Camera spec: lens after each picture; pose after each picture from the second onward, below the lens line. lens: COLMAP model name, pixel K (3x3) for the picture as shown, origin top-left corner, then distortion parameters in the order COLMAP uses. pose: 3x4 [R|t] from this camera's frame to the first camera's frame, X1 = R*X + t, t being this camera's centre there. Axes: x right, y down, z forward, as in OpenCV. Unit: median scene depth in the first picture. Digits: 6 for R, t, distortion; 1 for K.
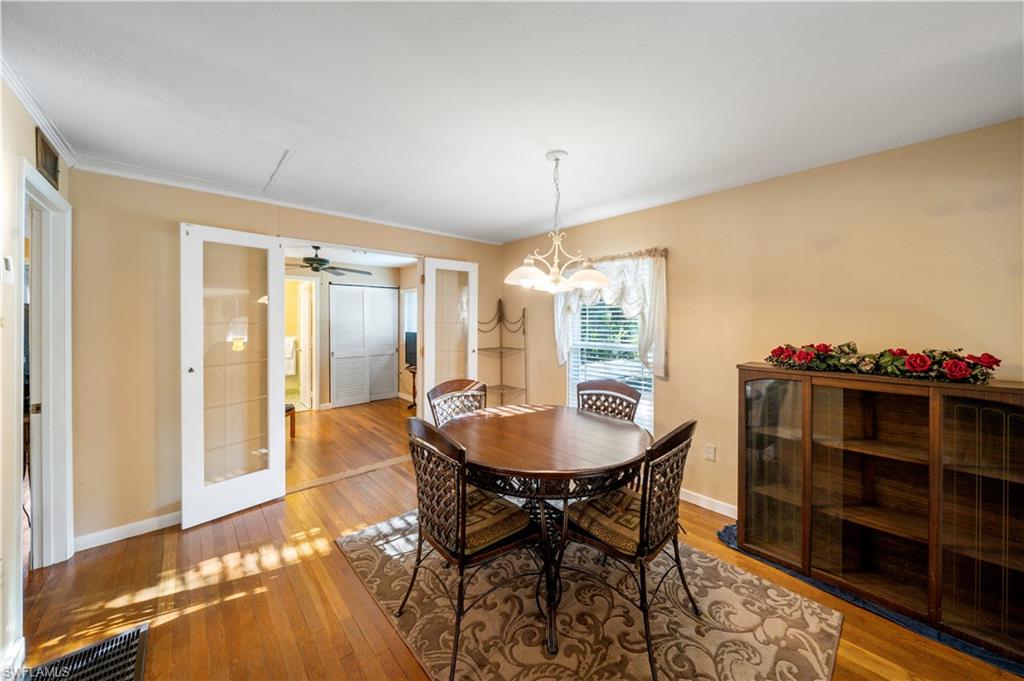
lens RADIAL K [[358.4, 0, 512.9], [0, 358.4, 322.7], [0, 0, 1]] dist [-0.000108, 0.000006]
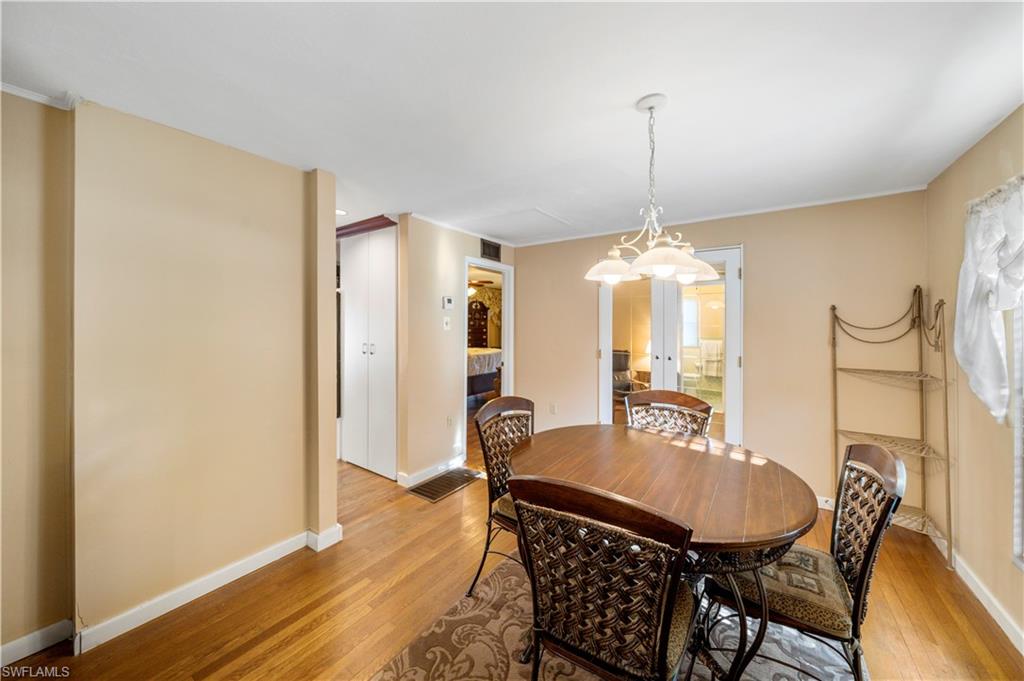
lens RADIAL K [[365.3, 0, 513.9], [0, 365.3, 324.5], [0, 0, 1]] dist [-0.000130, 0.000006]
pose [[0.224736, -0.004287, -0.974410, 0.786859], [-0.011633, 0.999907, -0.007082, 0.009764], [0.974350, 0.012927, 0.224665, 0.541464]]
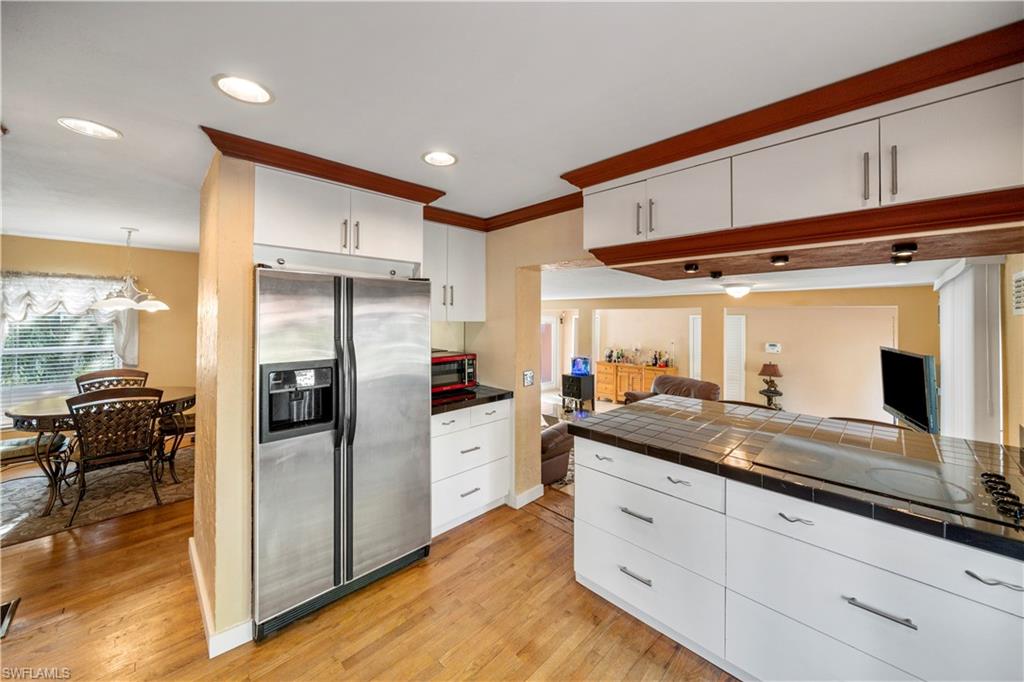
lens RADIAL K [[370.8, 0, 512.1], [0, 370.8, 317.7], [0, 0, 1]] dist [-0.001318, -0.000073]
pose [[-0.034852, -0.001152, 0.999392, -1.608565], [0.000954, 0.999999, 0.001186, -0.059709], [-0.999392, 0.000995, -0.034851, -0.684863]]
